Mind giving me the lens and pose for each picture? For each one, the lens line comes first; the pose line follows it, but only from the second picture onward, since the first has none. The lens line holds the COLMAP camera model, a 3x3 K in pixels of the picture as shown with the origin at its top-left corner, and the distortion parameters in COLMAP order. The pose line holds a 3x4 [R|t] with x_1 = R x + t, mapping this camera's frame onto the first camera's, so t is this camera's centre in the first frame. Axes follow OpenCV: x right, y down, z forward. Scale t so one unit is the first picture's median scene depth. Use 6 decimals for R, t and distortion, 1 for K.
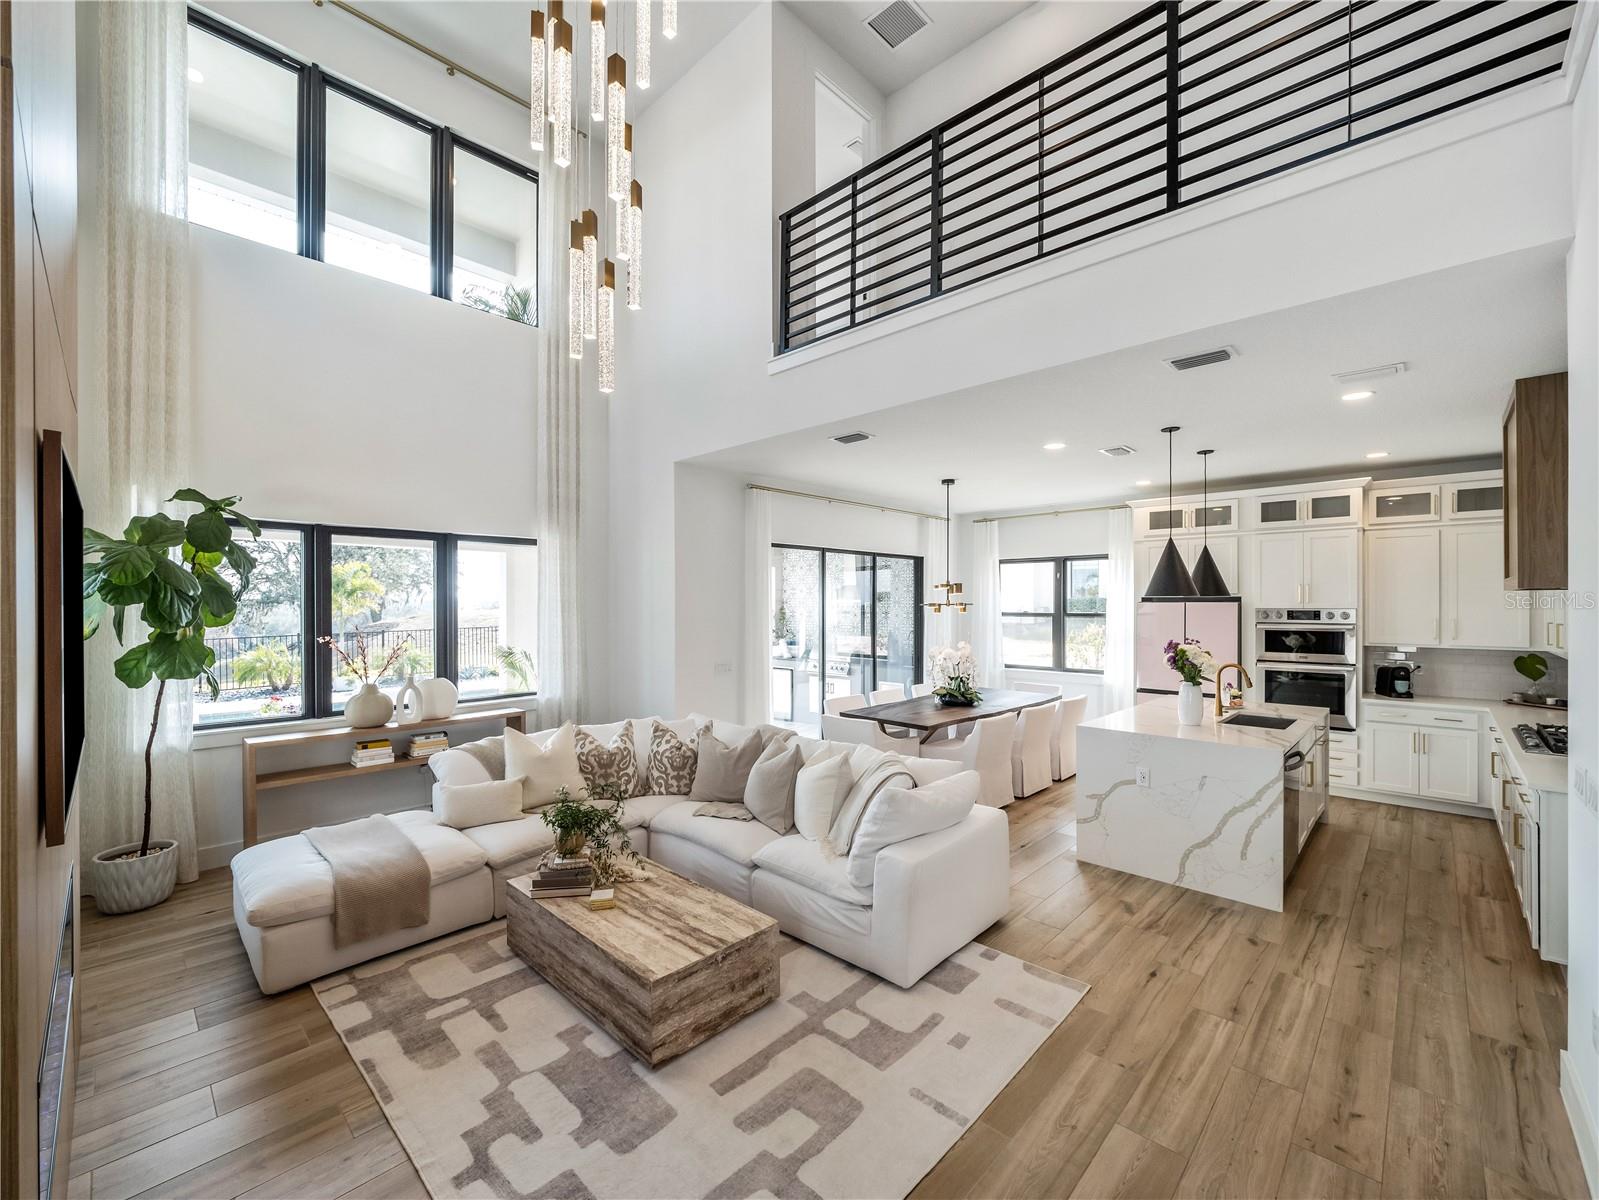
lens RADIAL K [[671.6, 0, 796.8], [0, 671.6, 603.7], [0, 0, 1]] dist [-0.006318, -0.001116]
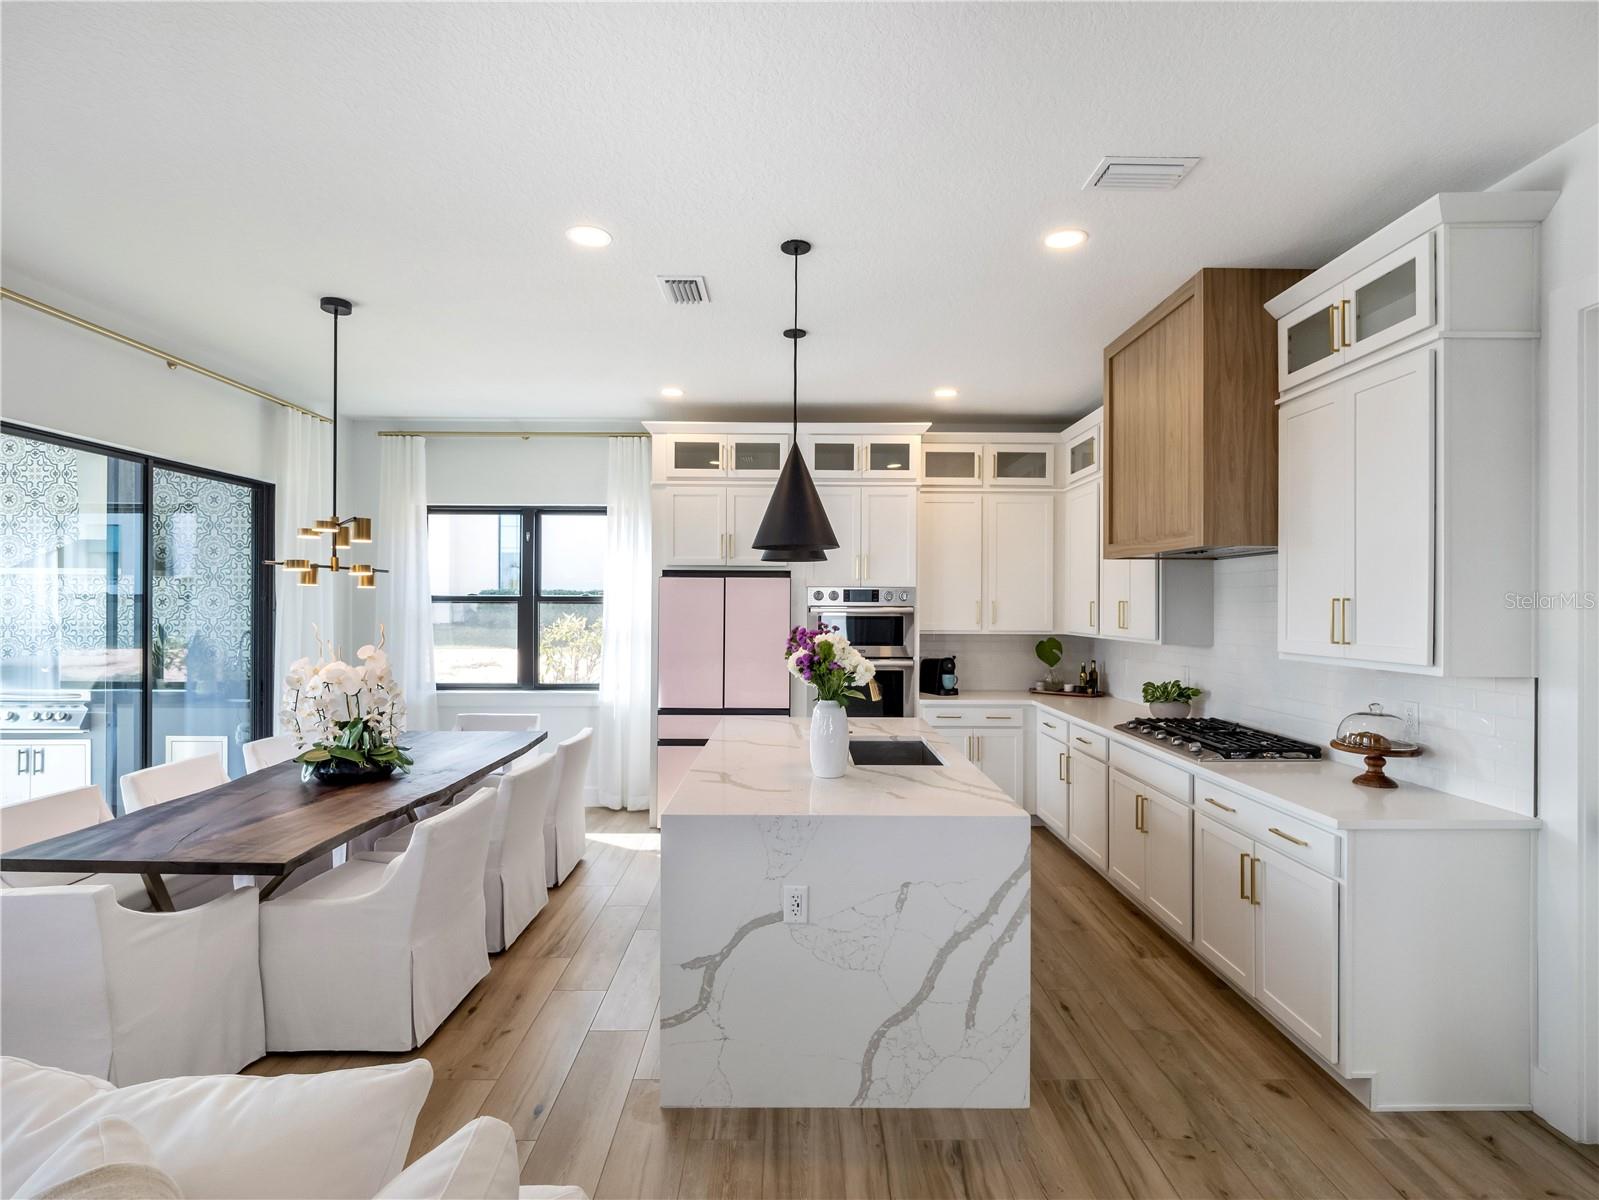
lens RADIAL K [[789.6, 0, 793.8], [0, 789.6, 605.1], [0, 0, 1]] dist [0.000190, -0.002119]
pose [[0.720048, 0.002286, 0.693920, 0.087317], [-0.004517, 0.999989, 0.001393, 0.029825], [-0.693909, -0.004137, 0.720051, 0.449411]]
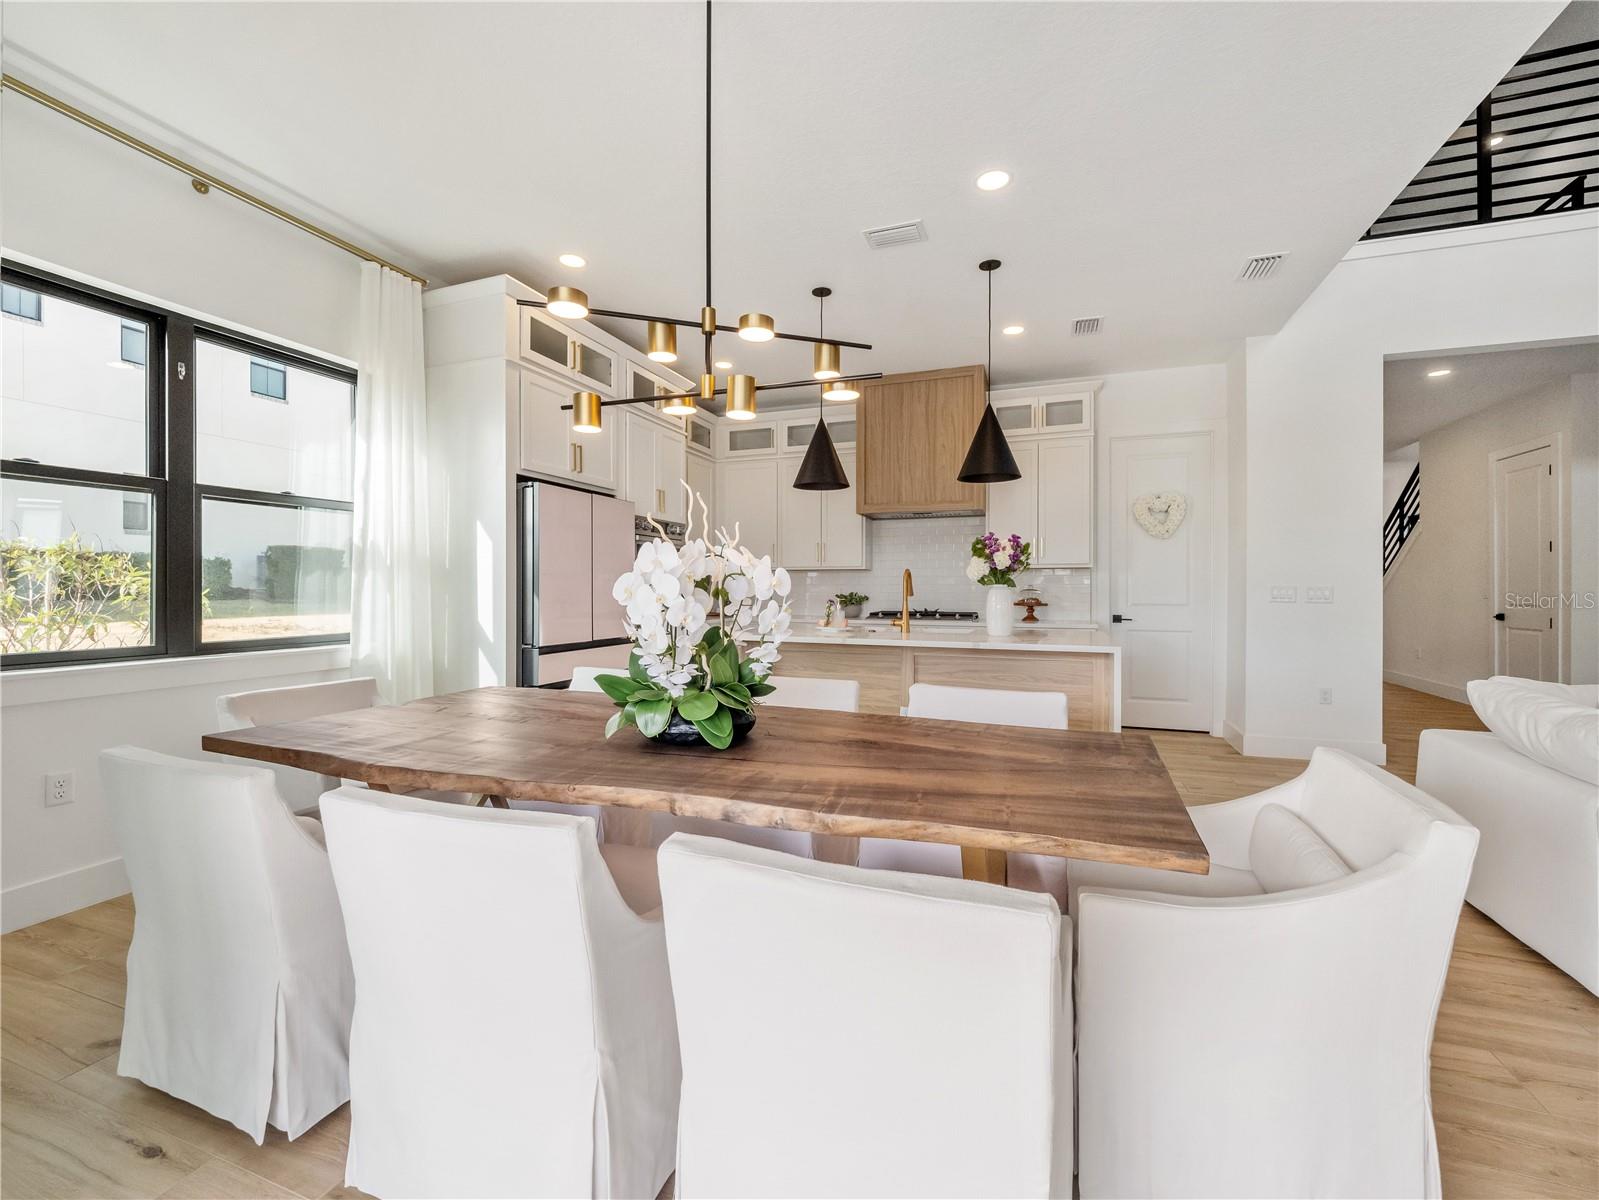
lens RADIAL K [[671.6, 0, 802.4], [0, 671.6, 592.2], [0, 0, 1]] dist [-0.006318, -0.001116]
pose [[-0.404050, -0.003839, 0.914729, -0.064058], [-0.001447, 0.999993, 0.003558, 0.102557], [-0.914736, 0.000114, -0.404052, 1.293994]]
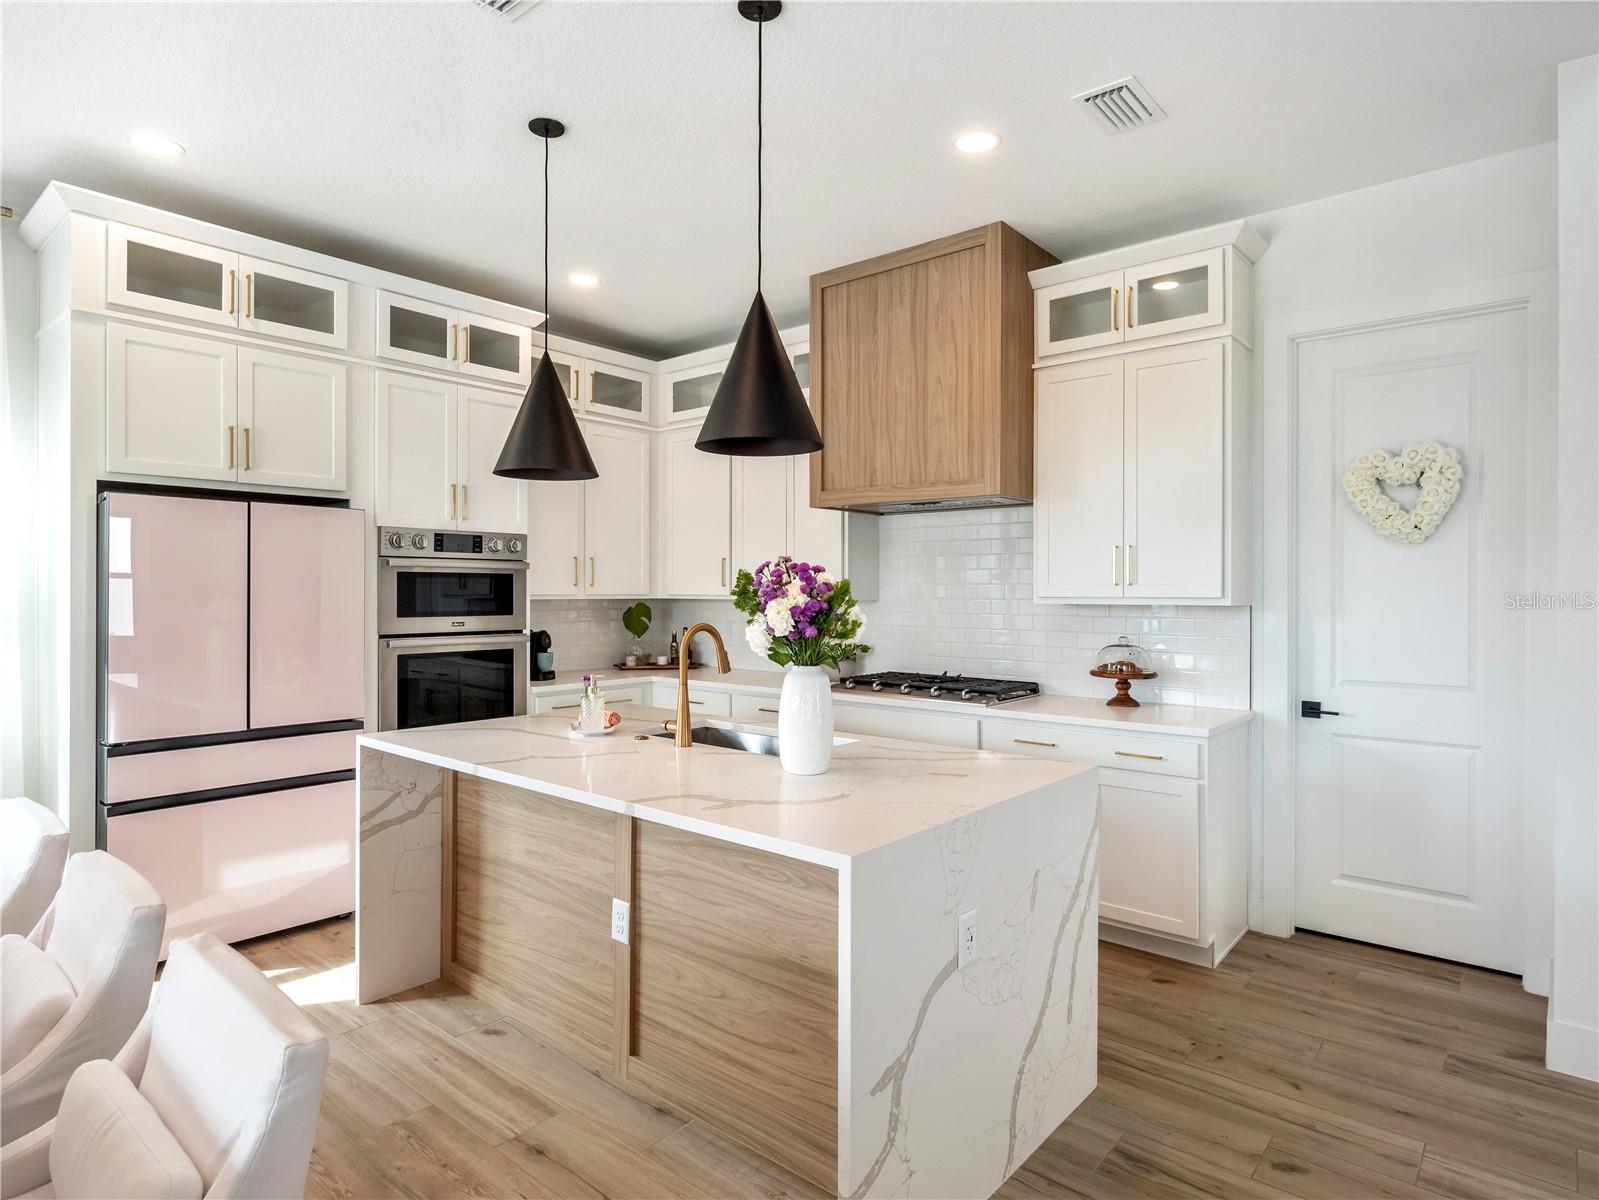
lens RADIAL K [[900.1, 0, 800.9], [0, 900.1, 593.4], [0, 0, 1]] dist [-0.003219, -0.001361]
pose [[-0.059527, -0.002635, 0.998223, 0.041474], [-0.002456, 0.999994, 0.002494, 0.059726], [-0.998224, -0.002303, -0.059533, 0.855493]]
